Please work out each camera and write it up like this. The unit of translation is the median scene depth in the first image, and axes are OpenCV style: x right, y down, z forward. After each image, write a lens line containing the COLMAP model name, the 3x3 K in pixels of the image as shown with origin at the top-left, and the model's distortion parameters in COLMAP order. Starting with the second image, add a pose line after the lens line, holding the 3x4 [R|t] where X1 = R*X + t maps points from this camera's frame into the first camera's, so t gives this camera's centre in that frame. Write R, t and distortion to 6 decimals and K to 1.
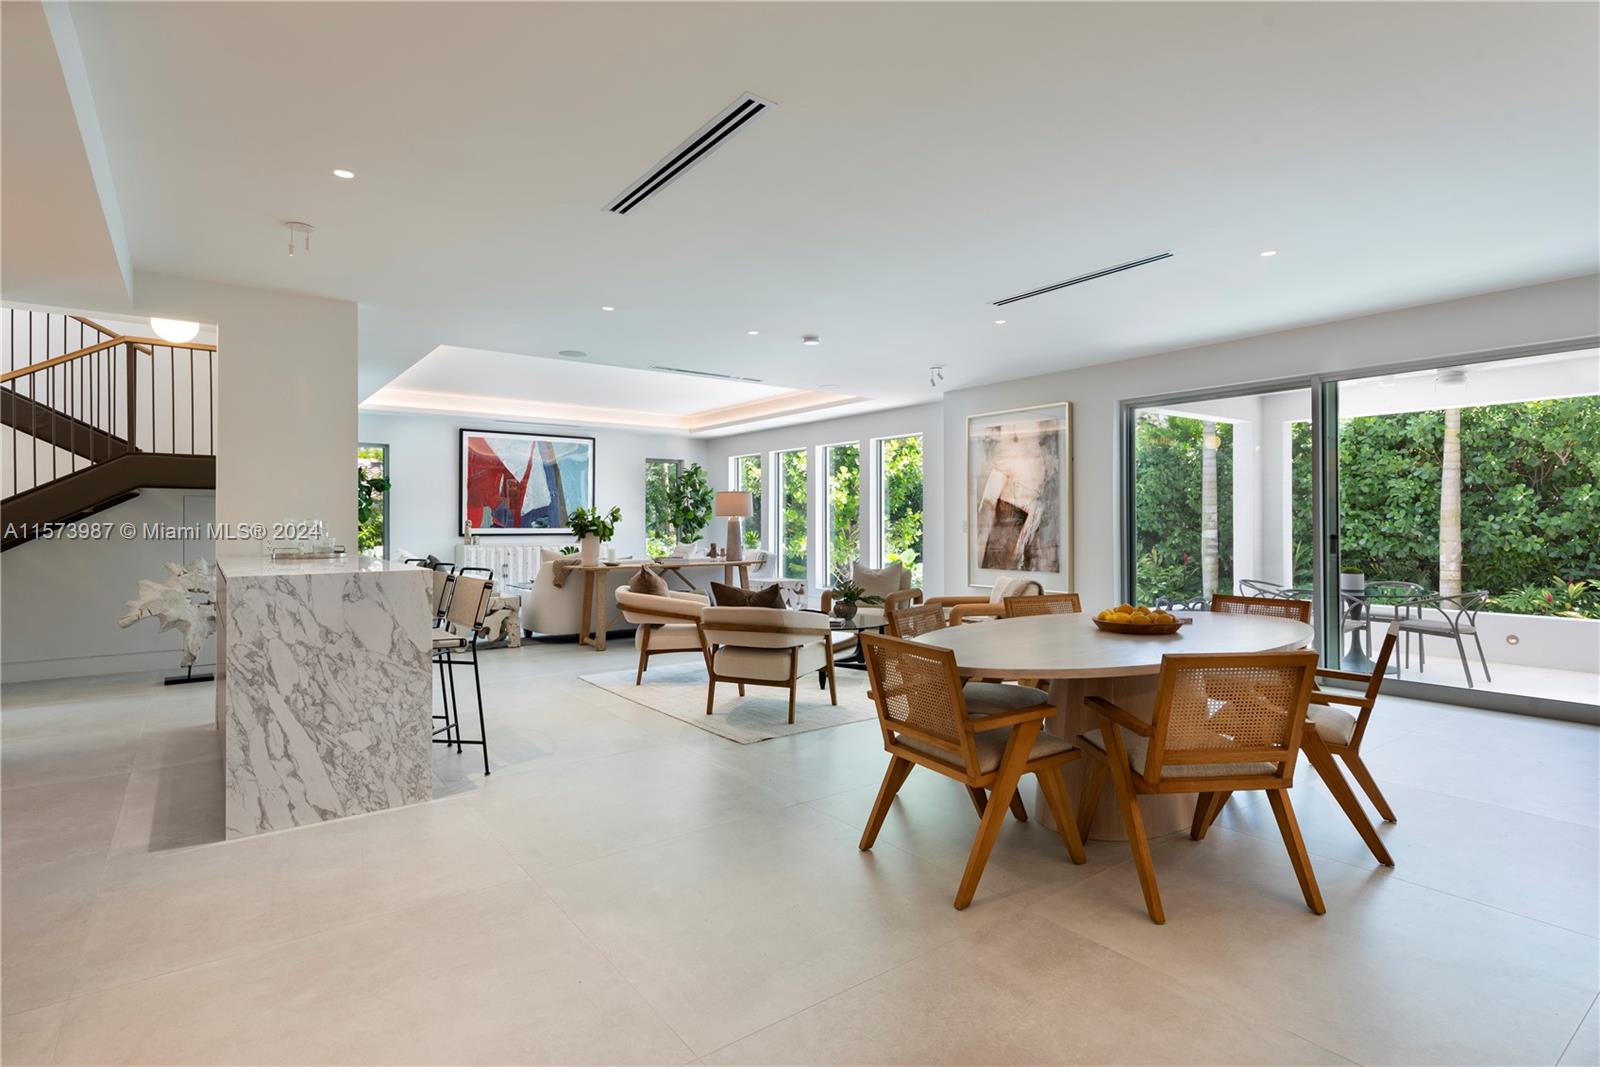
lens RADIAL K [[775.6, 0, 833.0], [0, 775.6, 518.6], [0, 0, 1]] dist [0.017587, -0.007980]
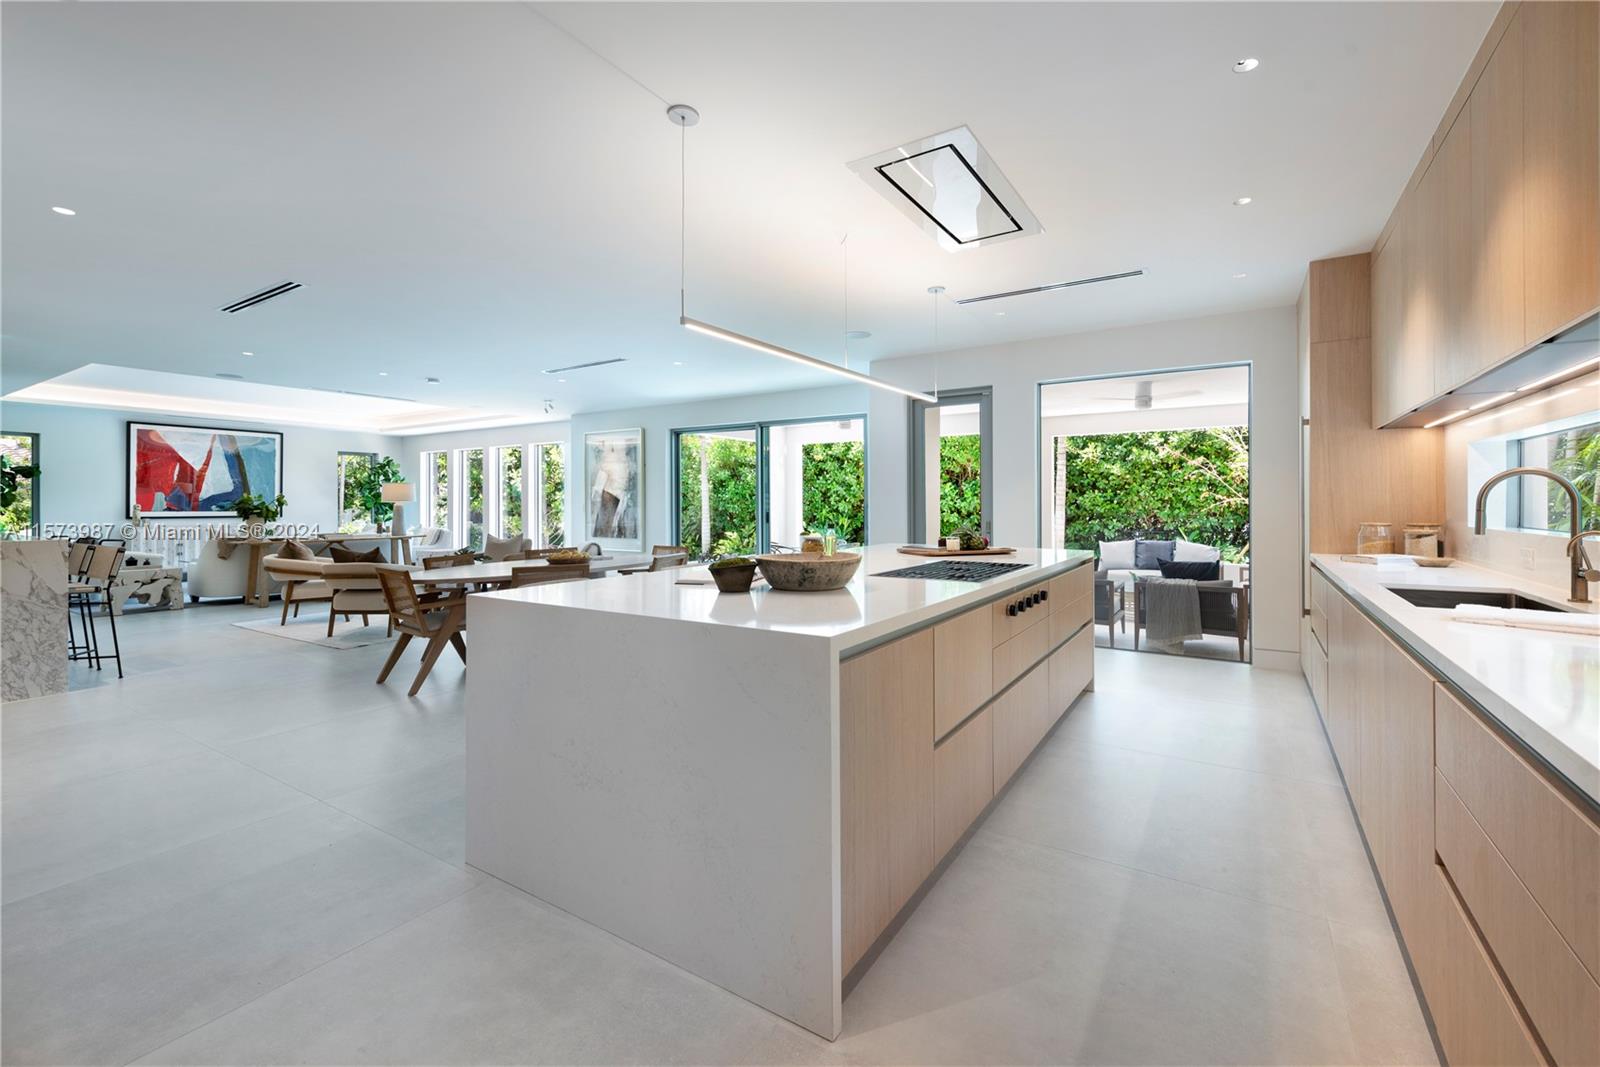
lens RADIAL K [[657.9, 0, 832.6], [0, 657.9, 503.1], [0, 0, 1]] dist [0.008362, 0.000206]
pose [[0.939431, -0.000140, 0.342737, 0.153133], [-0.000770, 0.999997, 0.002517, -0.003336], [-0.342737, -0.002629, 0.939428, -0.252901]]
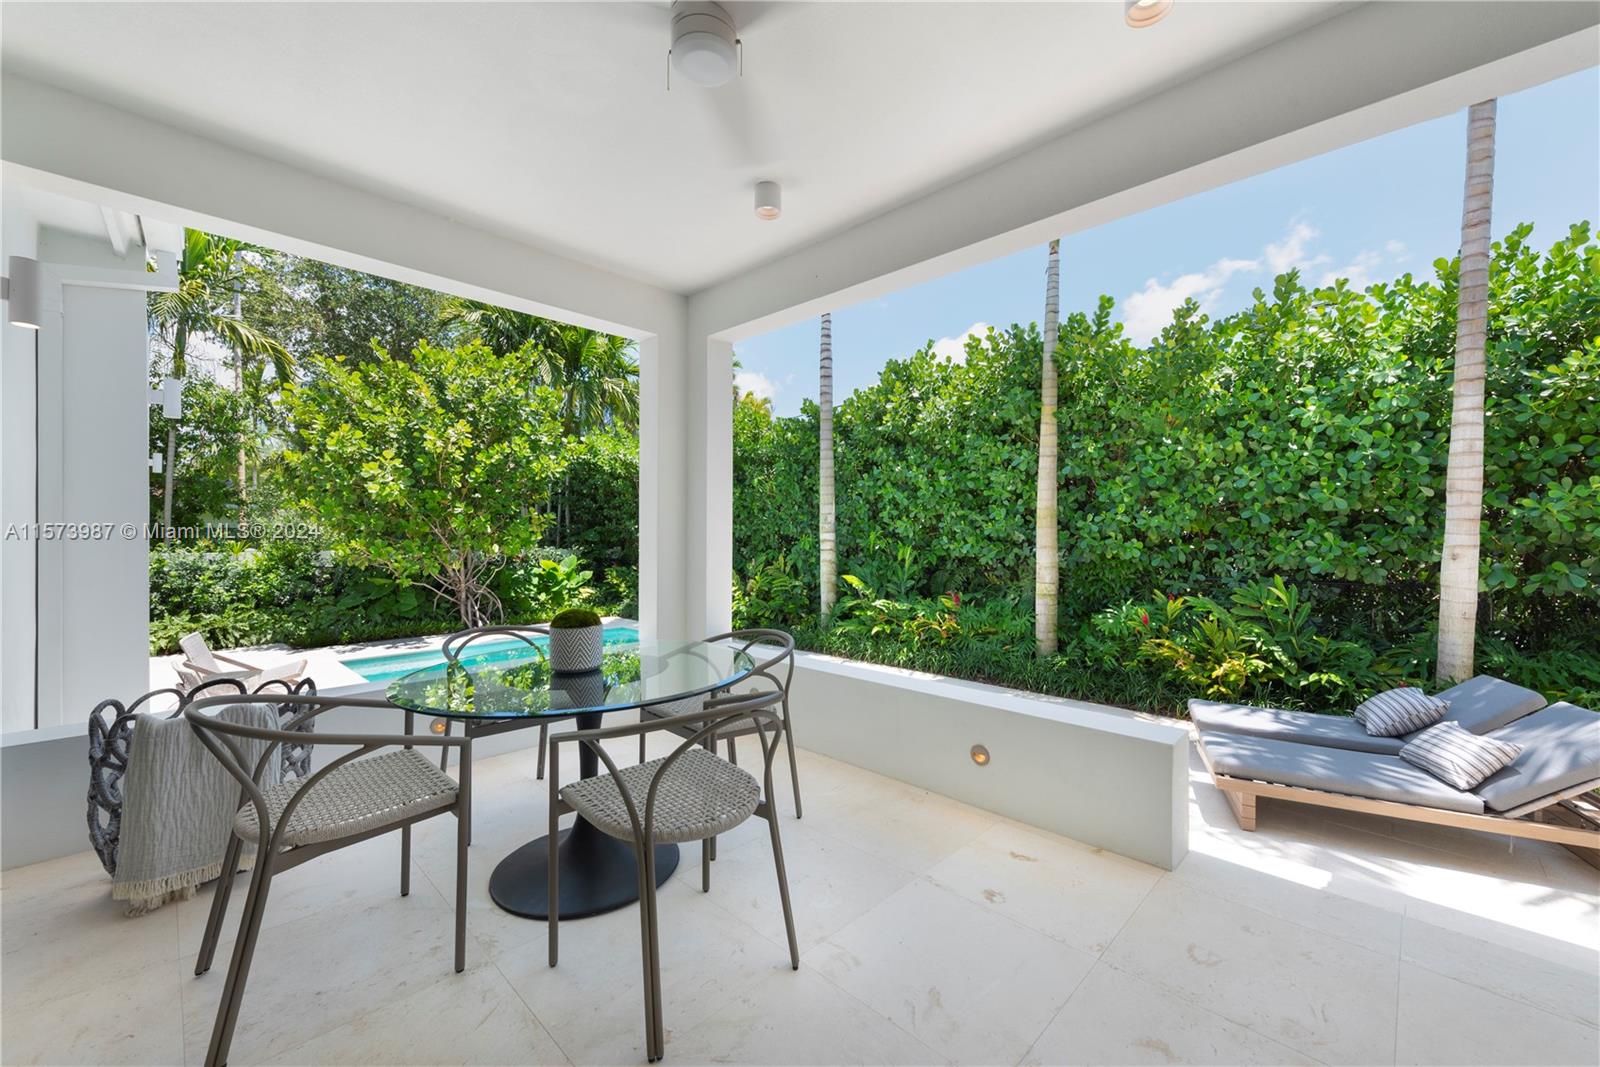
lens RADIAL K [[622.2, 0, 817.8], [0, 622.2, 536.2], [0, 0, 1]] dist [0.006729, -0.001861]
pose [[0.983021, 0.007507, 0.183341, 0.451078], [-0.008751, 0.999944, 0.005979, 0.017209], [-0.183286, -0.007482, 0.983031, 0.422062]]
